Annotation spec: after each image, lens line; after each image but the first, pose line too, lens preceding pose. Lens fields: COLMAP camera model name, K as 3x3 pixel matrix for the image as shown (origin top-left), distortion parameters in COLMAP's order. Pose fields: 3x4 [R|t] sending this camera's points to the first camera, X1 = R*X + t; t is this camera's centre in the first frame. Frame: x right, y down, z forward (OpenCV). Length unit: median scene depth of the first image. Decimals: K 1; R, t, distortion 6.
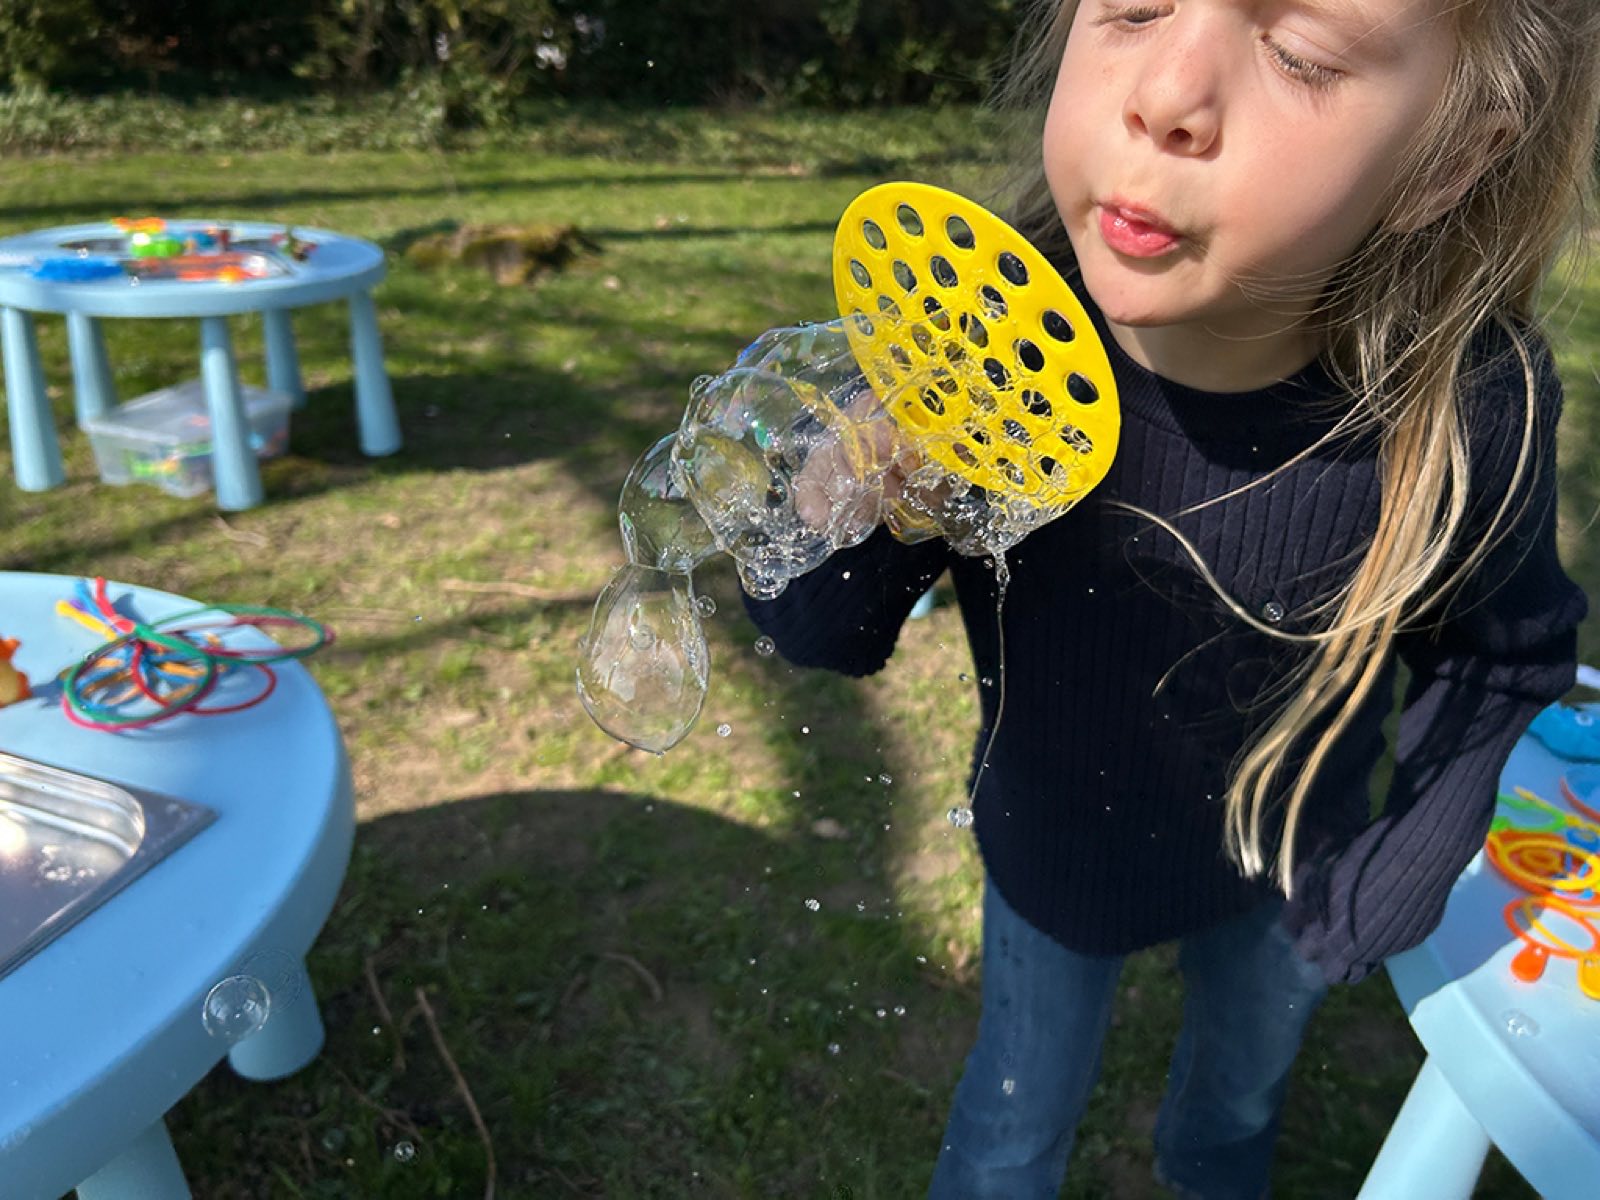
lens RADIAL K [[1233.5, 0, 800.0], [0, 1233.5, 600.0], [0, 0, 1]] dist [0.004142, -0.027724]
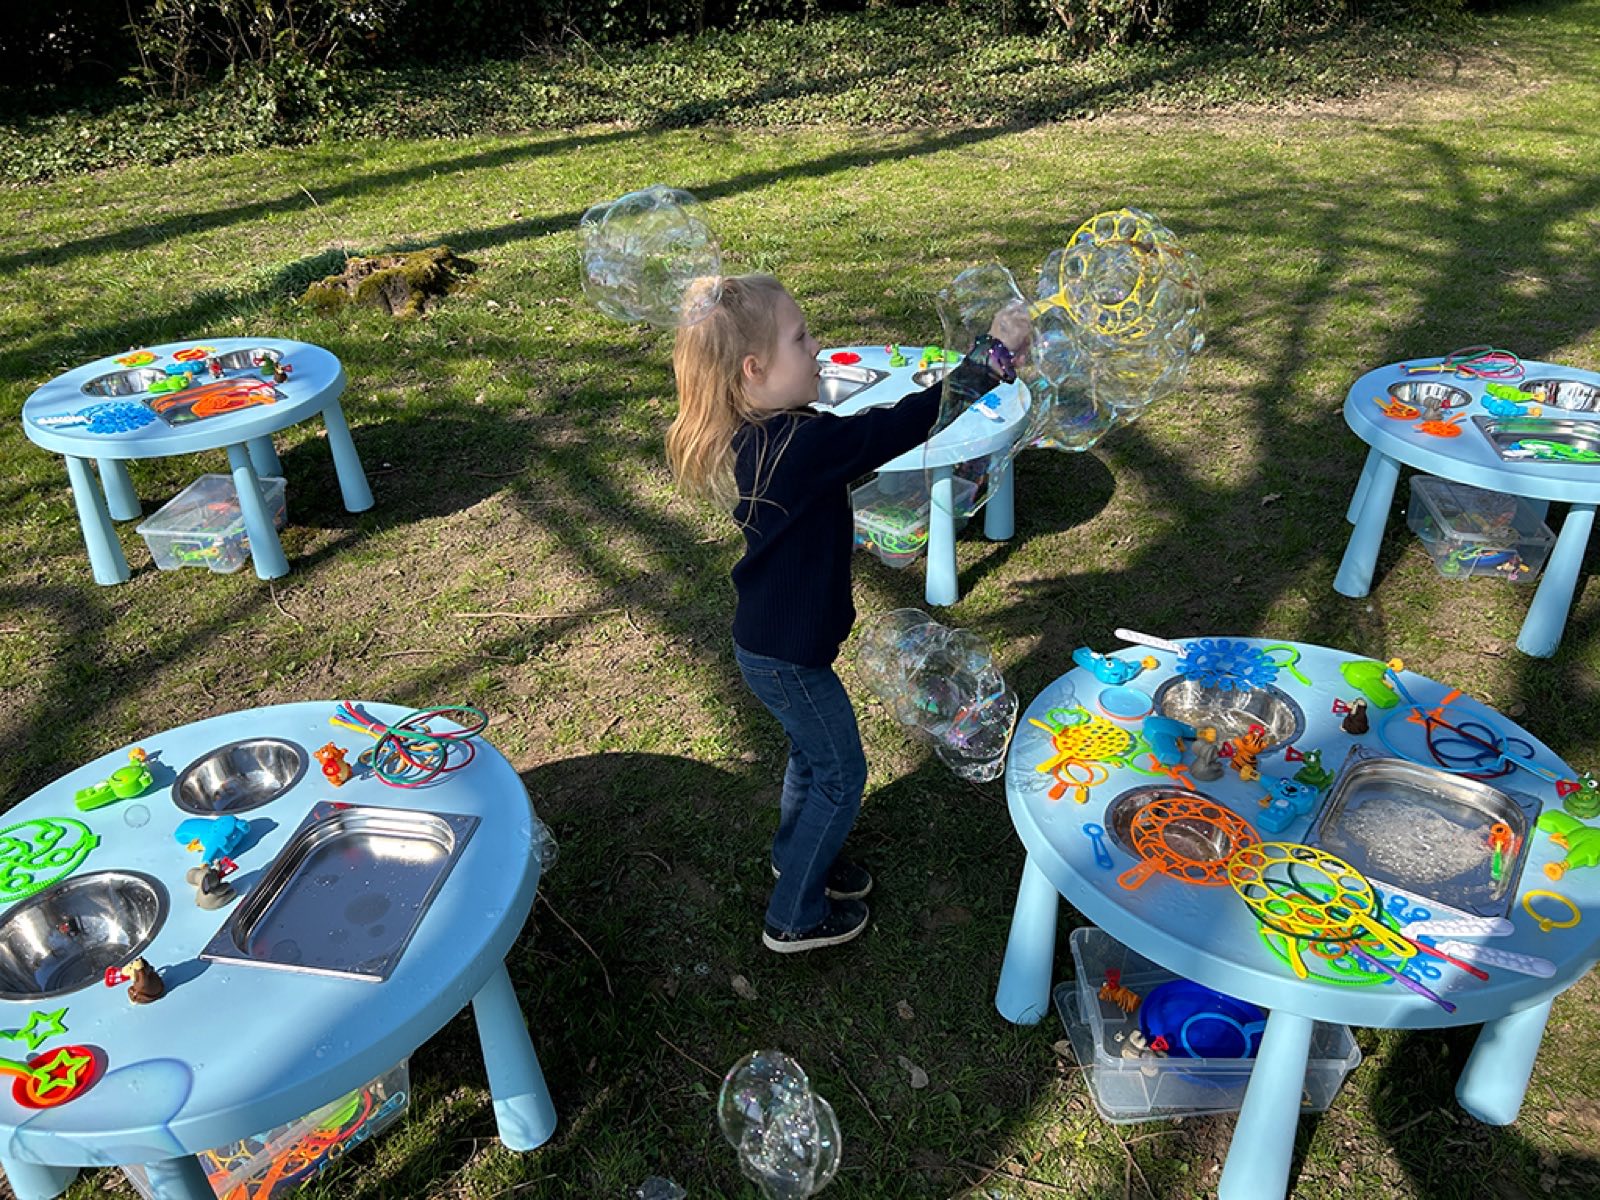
lens RADIAL K [[1225.6, 0, 800.0], [0, 1225.6, 600.0], [0, 0, 1]] dist [0.052476, -0.066695]
pose [[0.985555, -0.144036, 0.089079, -0.008335], [0.134303, 0.985145, 0.107017, -0.058856], [-0.103170, -0.093508, 0.990259, -0.190941]]
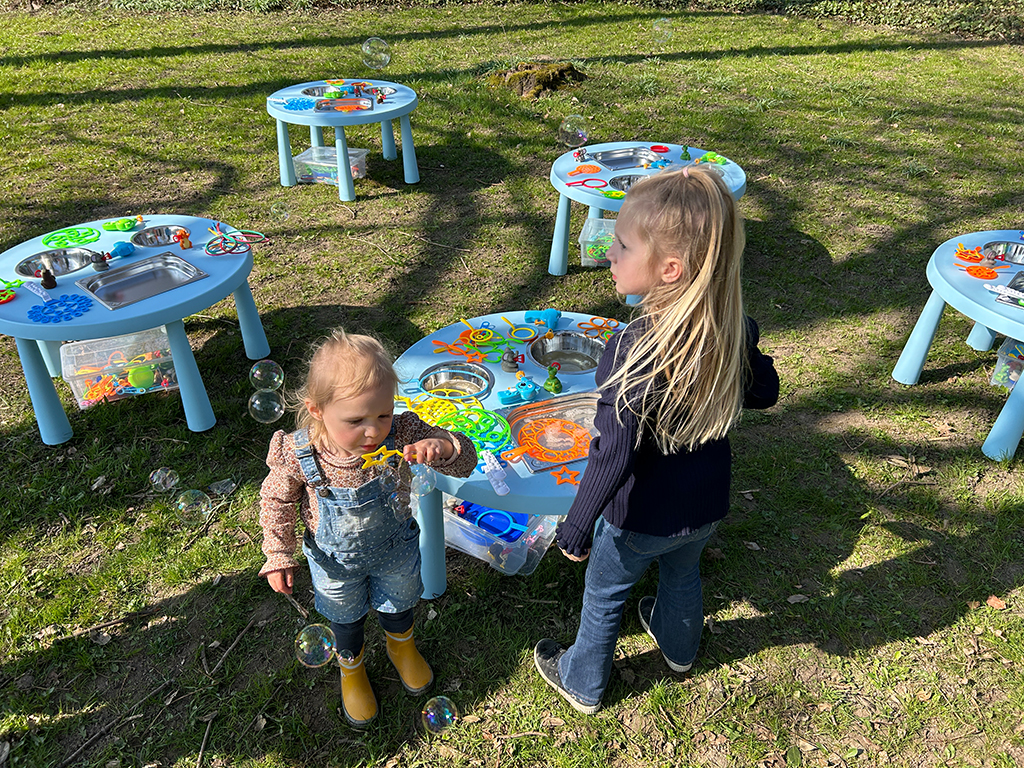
lens RADIAL K [[784.4, 0, 512.0], [0, 784.4, 384.0], [0, 0, 1]] dist [0.052476, -0.066695]
pose [[0.902378, 0.186846, -0.388333, 0.296344], [-0.128520, 0.976794, 0.171338, -0.013436], [0.411334, -0.104703, 0.905451, -0.208041]]
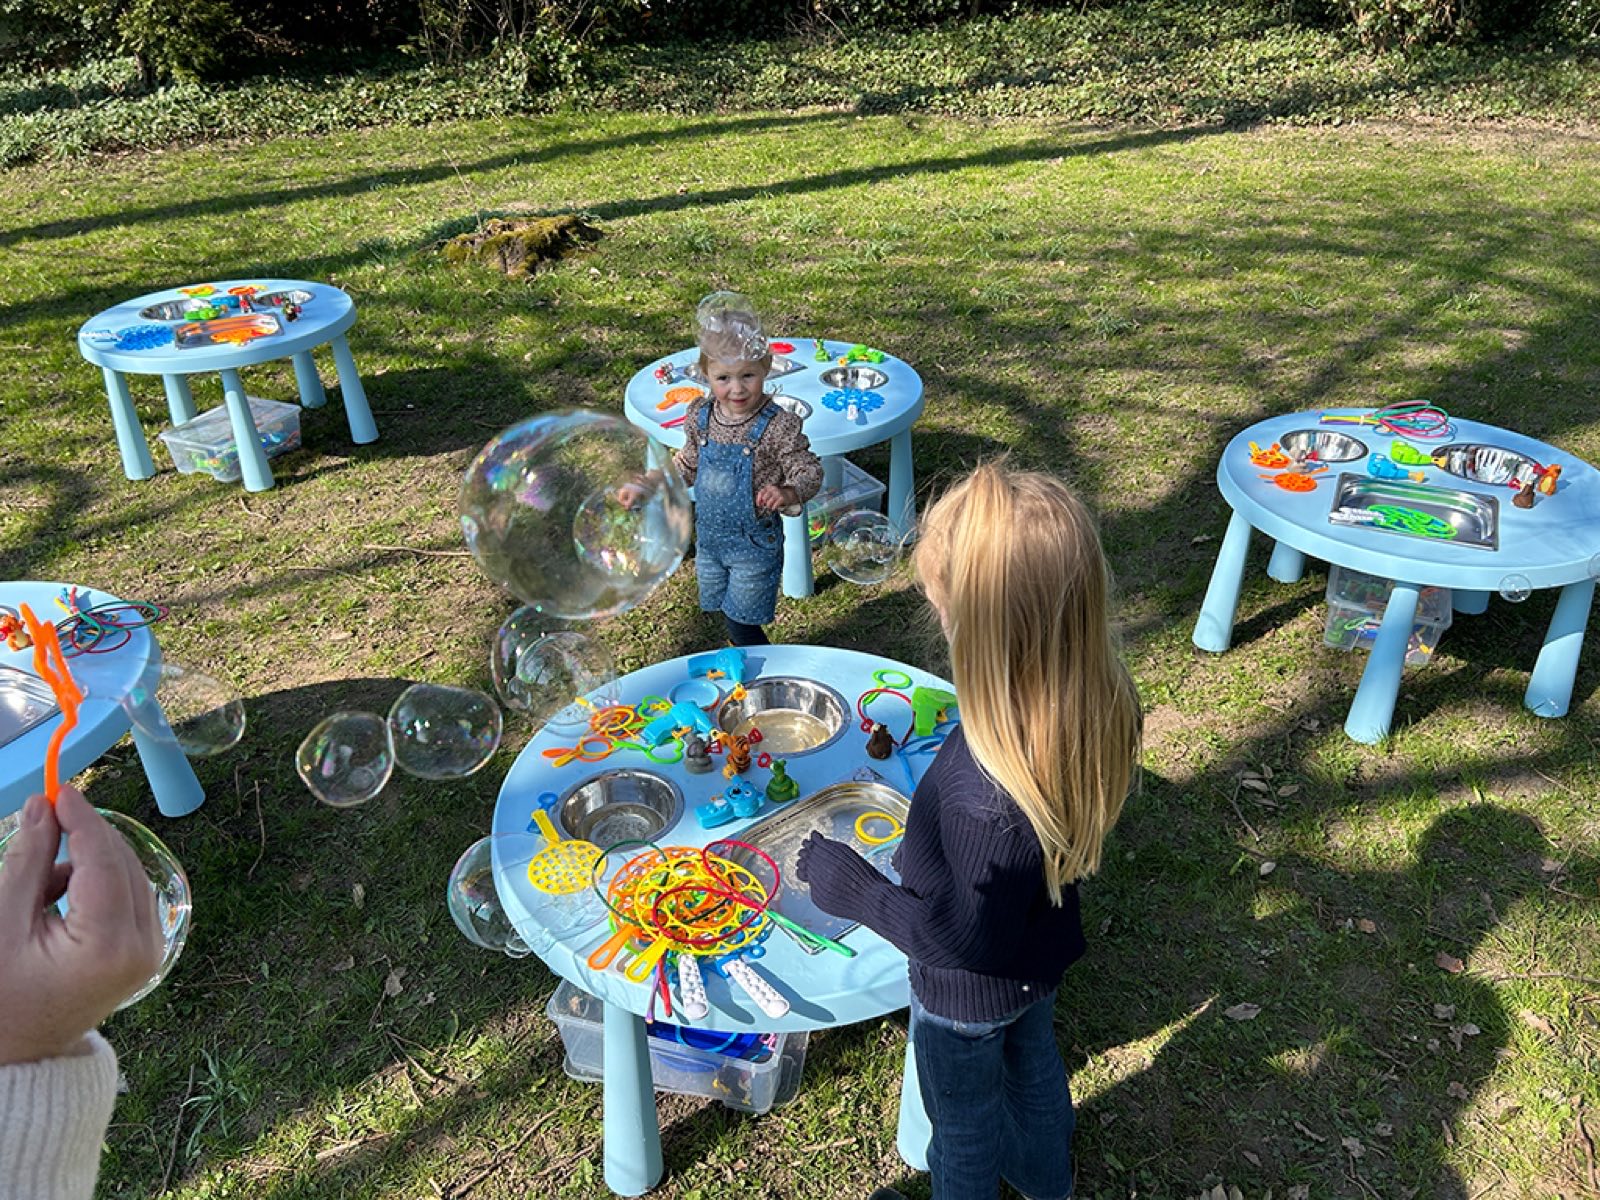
lens RADIAL K [[1225.6, 0, 800.0], [0, 1225.6, 600.0], [0, 0, 1]] dist [0.052476, -0.066695]
pose [[0.987191, 0.001045, -0.159538, 0.225654], [0.015089, 0.994885, 0.099885, -0.041324], [0.158827, -0.101012, 0.982126, -0.203011]]
